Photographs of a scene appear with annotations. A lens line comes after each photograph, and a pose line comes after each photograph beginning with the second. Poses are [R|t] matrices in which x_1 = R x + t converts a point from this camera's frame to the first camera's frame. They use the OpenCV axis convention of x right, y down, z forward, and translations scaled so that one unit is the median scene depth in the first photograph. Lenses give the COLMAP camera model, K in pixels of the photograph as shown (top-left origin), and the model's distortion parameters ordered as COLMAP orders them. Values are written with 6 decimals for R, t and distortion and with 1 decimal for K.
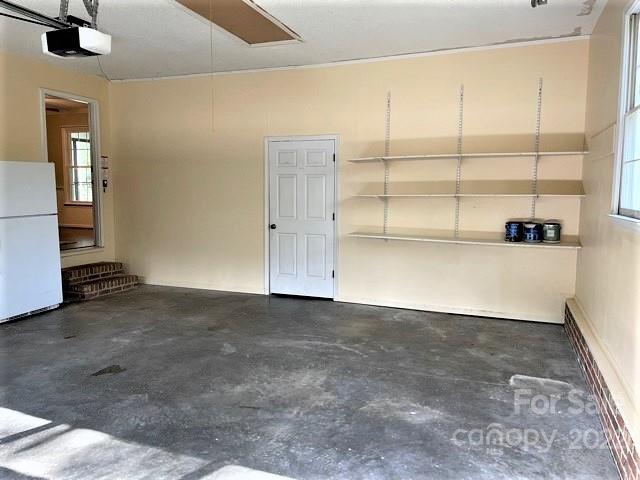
lens RADIAL K [[484.0, 0, 320.0], [0, 484.0, 240.0], [0, 0, 1]] dist [-0.001956, -0.001881]
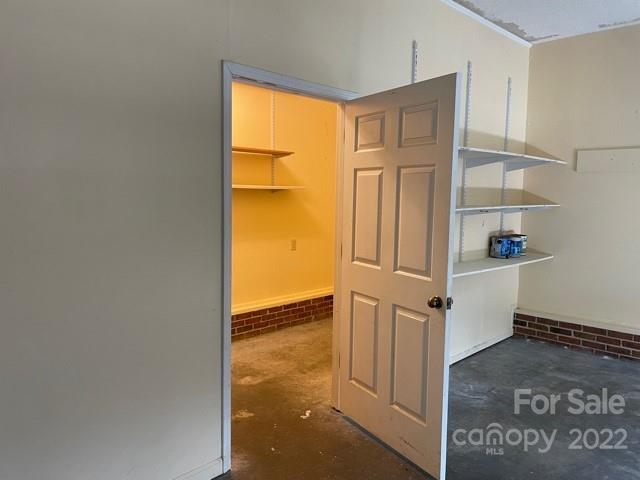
lens RADIAL K [[484.0, 0, 320.0], [0, 484.0, 240.0], [0, 0, 1]] dist [-0.001956, -0.001881]
pose [[0.396722, -0.084315, 0.914058, -0.541599], [0.087154, 0.994734, 0.053930, -0.109720], [-0.913792, 0.058268, 0.401981, 0.980016]]
